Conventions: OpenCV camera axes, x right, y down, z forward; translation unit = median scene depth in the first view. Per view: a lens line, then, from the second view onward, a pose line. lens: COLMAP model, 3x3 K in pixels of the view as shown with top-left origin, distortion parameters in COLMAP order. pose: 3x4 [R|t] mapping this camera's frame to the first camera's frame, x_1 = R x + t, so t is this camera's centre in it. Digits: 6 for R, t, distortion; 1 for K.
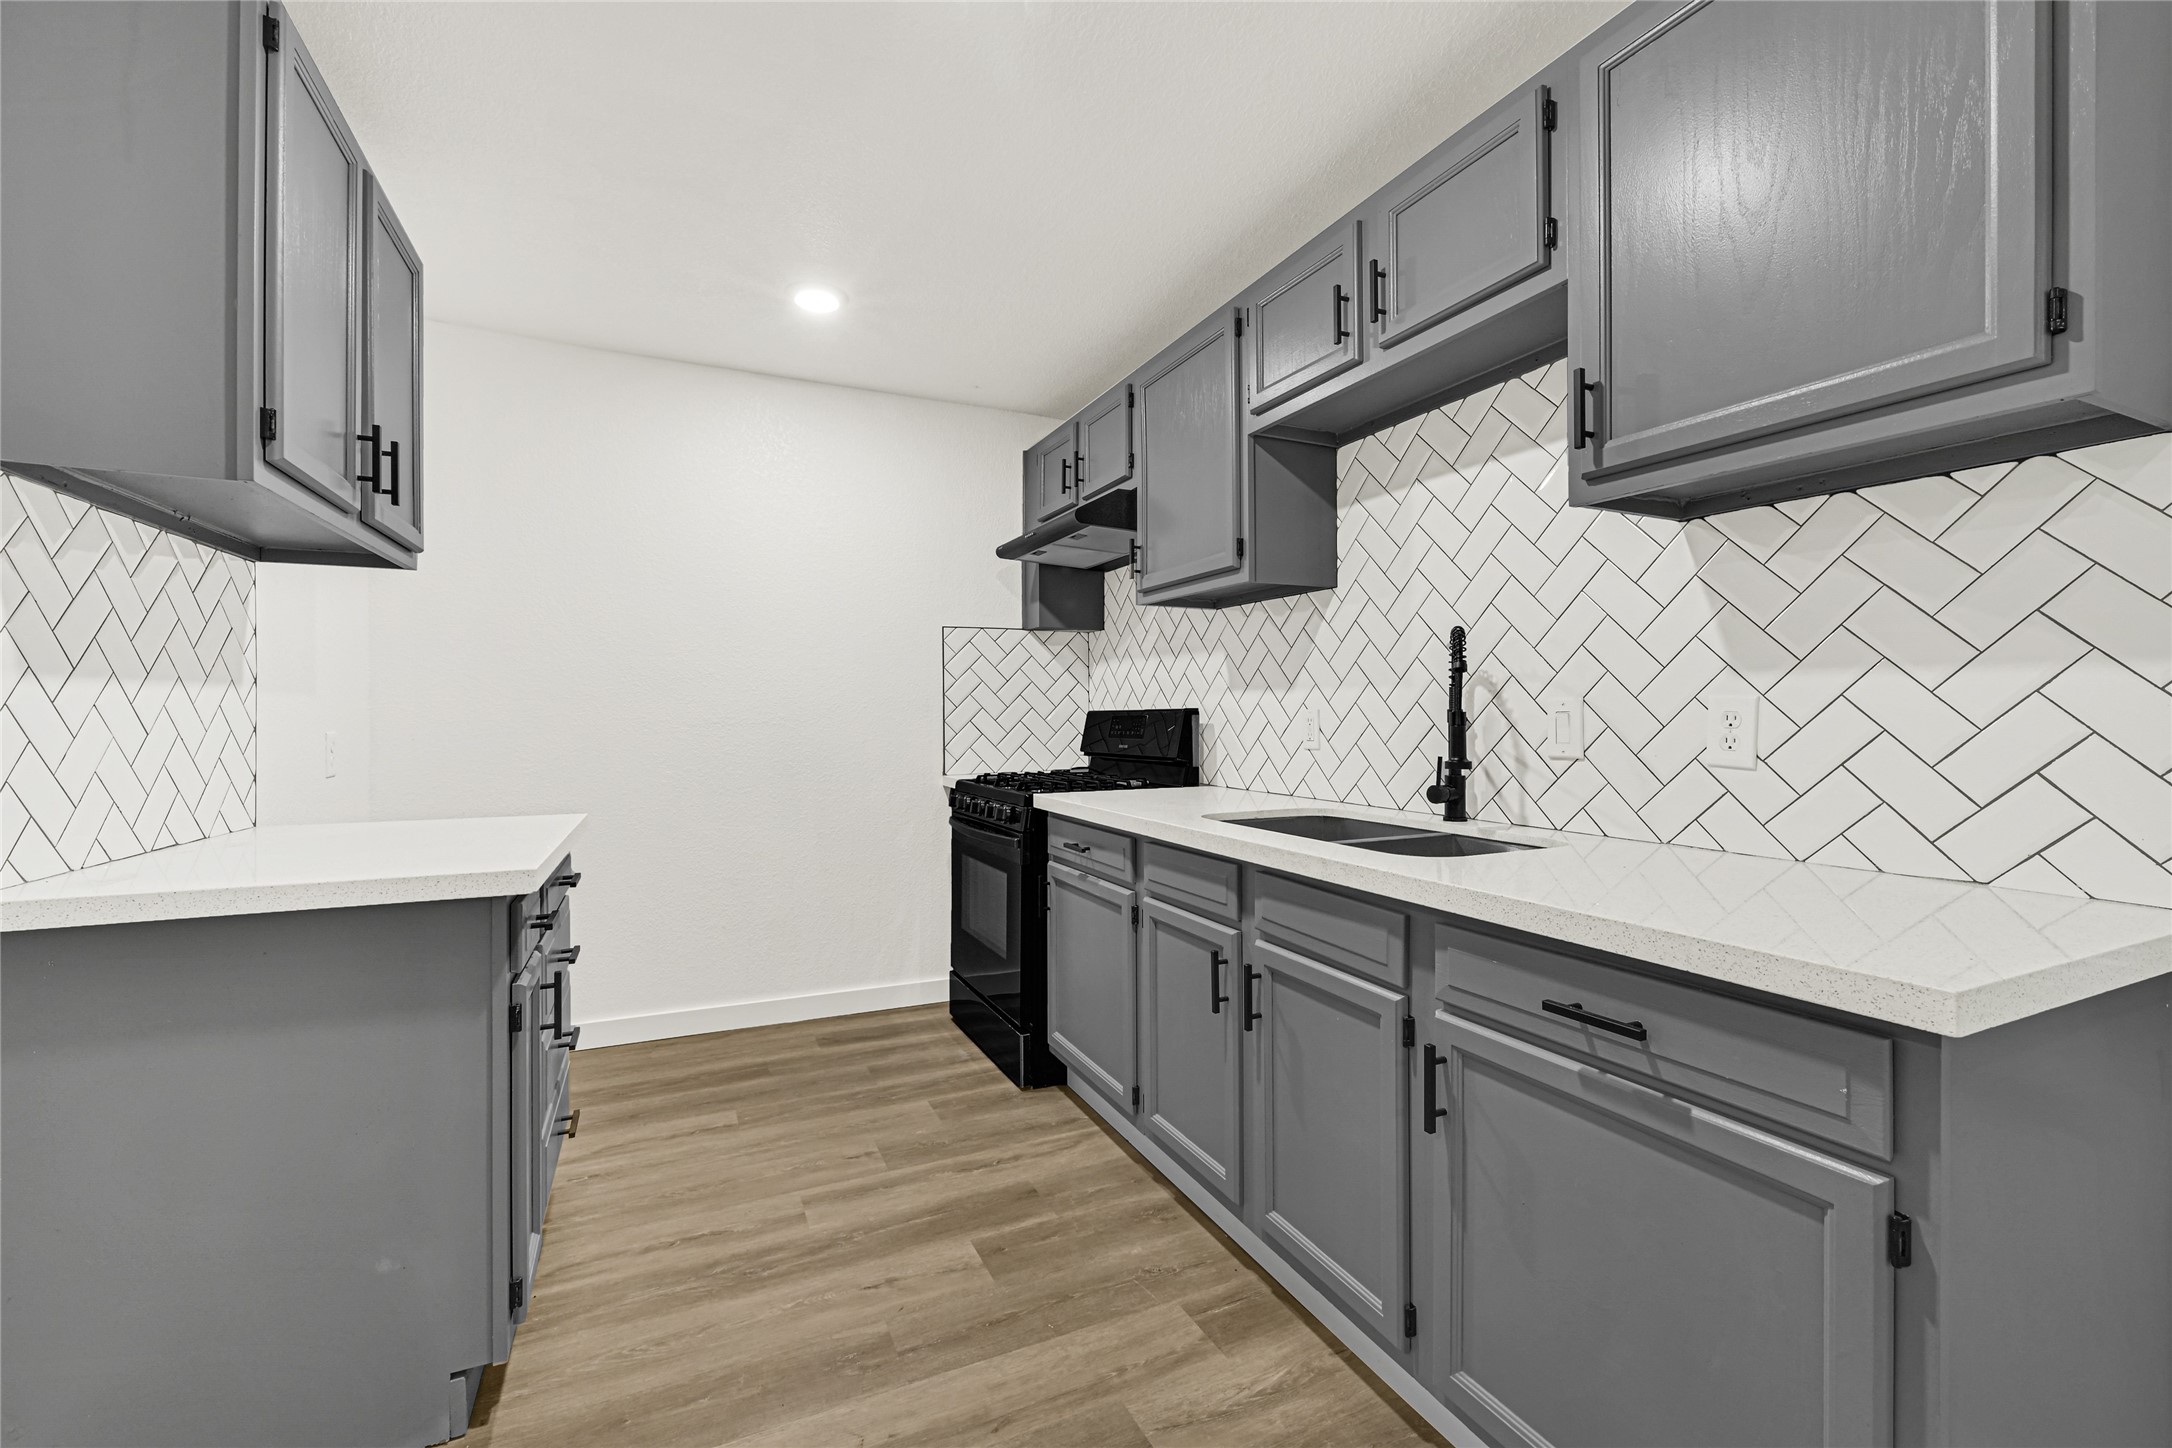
lens RADIAL K [[886.0, 0, 1087.0], [0, 886.0, 711.0], [0, 0, 1]] dist [-0.000923, -0.000112]
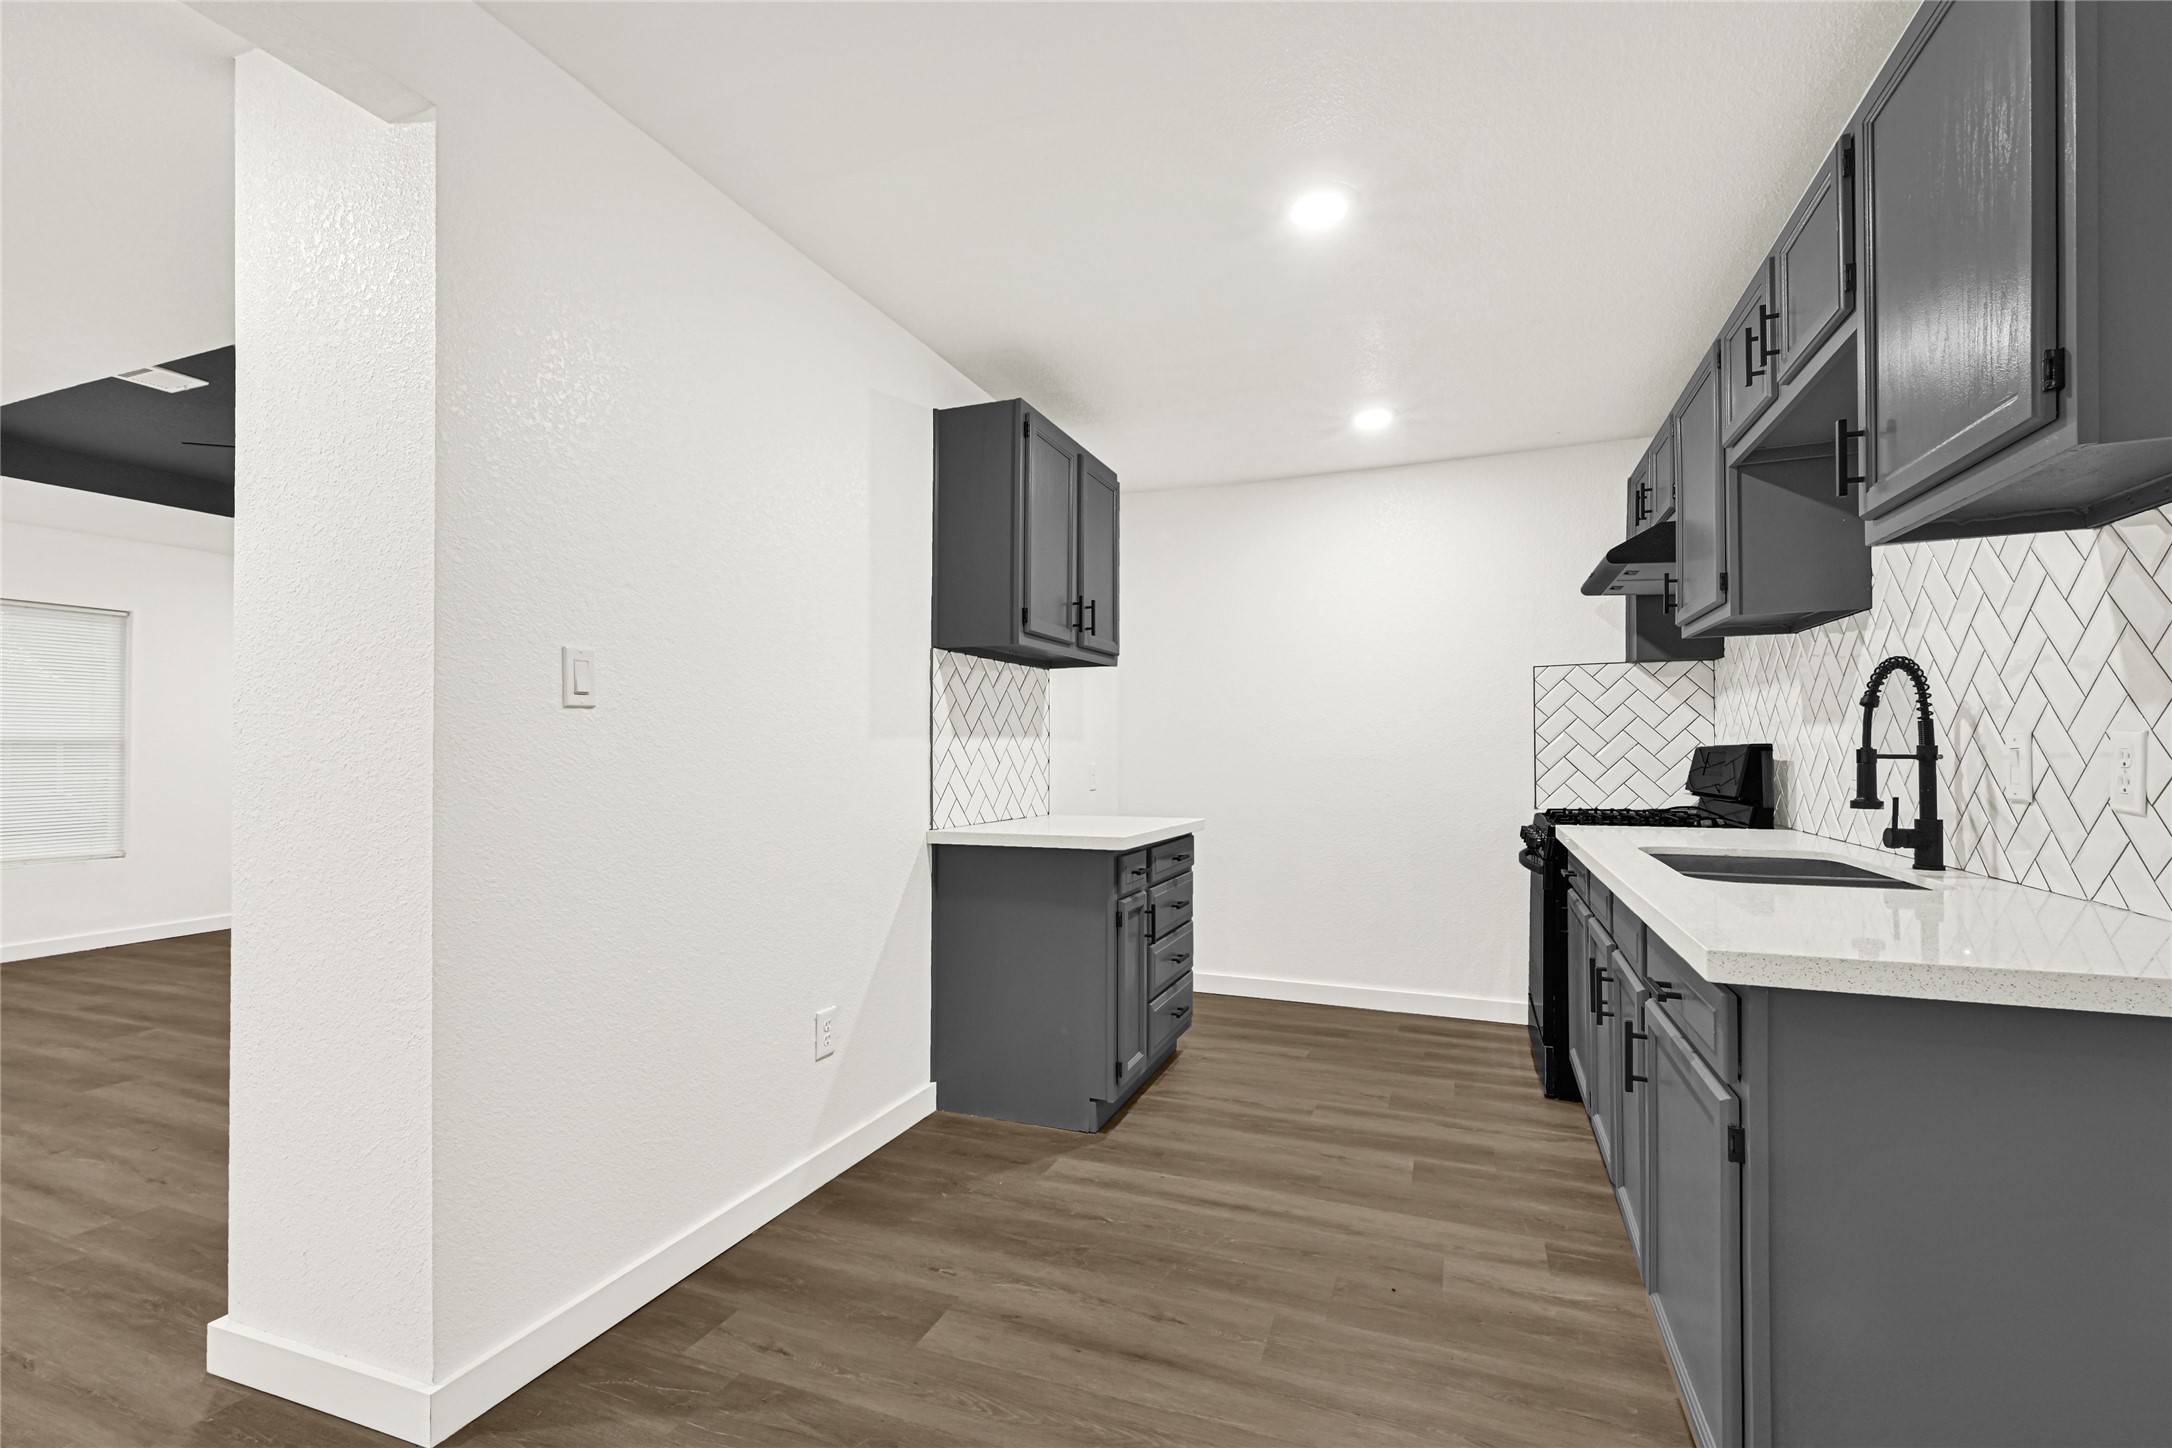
lens RADIAL K [[970.0, 0, 1078.0], [0, 970.0, 730.5], [0, 0, 1]] dist [-0.010937, 0.009516]
pose [[0.680340, -0.018053, -0.732674, 0.553533], [0.007289, 0.999814, -0.017867, -0.006029], [0.732860, 0.006815, 0.680345, -0.308287]]
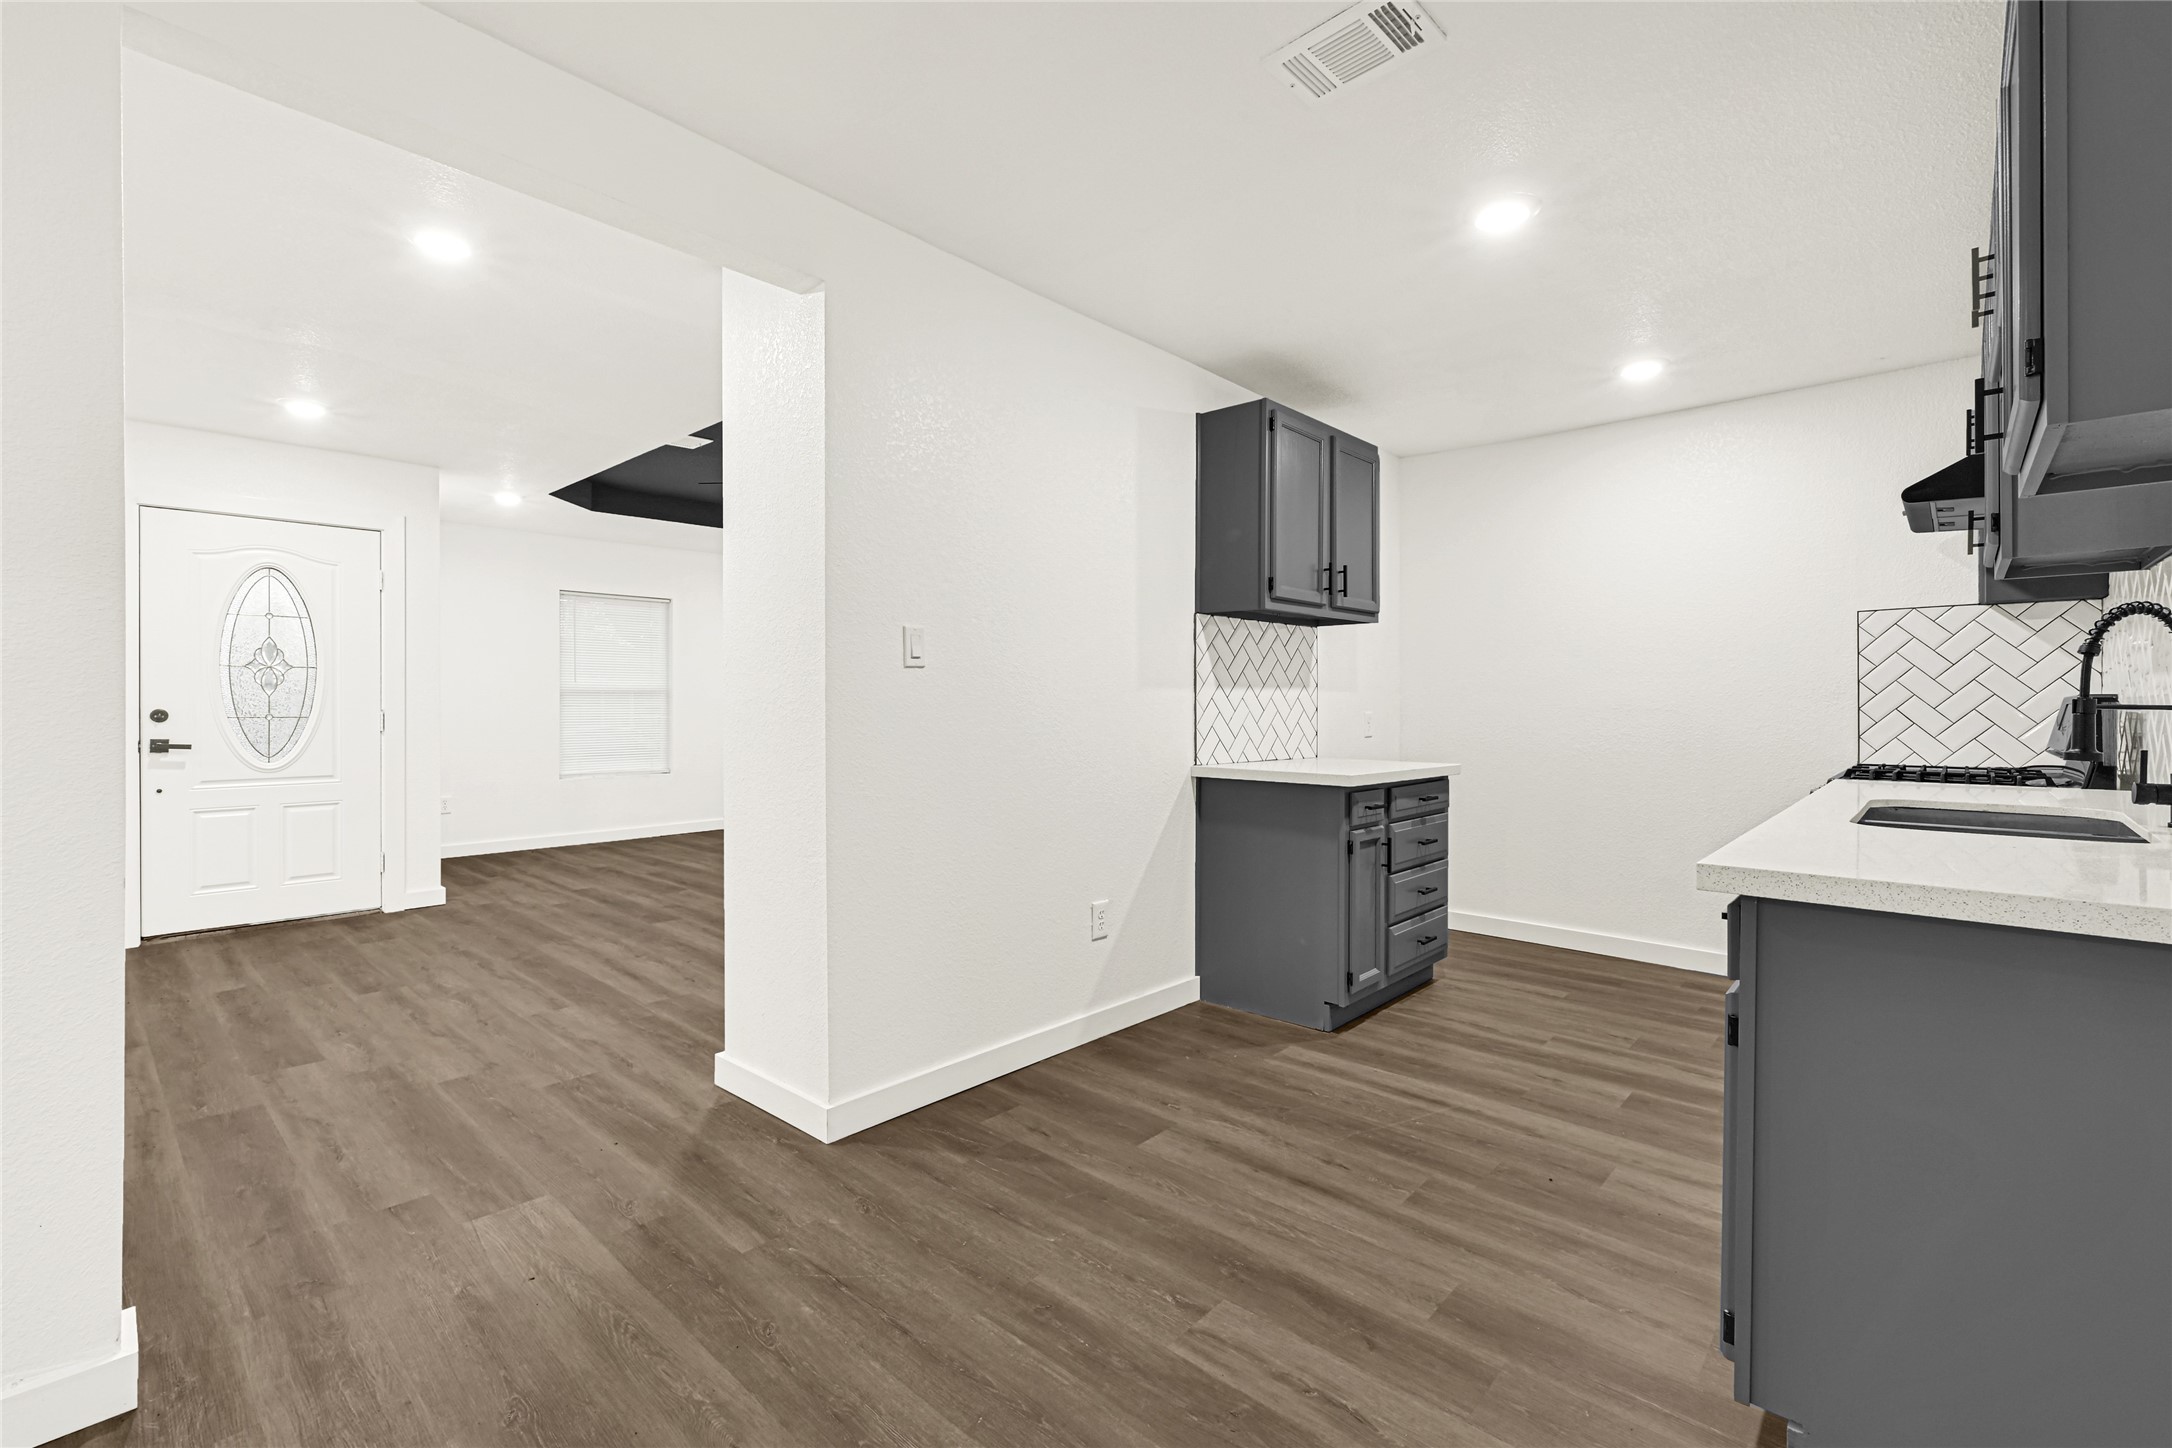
lens RADIAL K [[948.5, 0, 1085.2], [0, 948.5, 688.3], [0, 0, 1]] dist [-0.000309, -0.000348]
pose [[0.375559, -0.012704, -0.926711, 0.859588], [0.003274, 0.999918, -0.012381, -0.002334], [0.926793, 0.001615, 0.375570, -0.302809]]
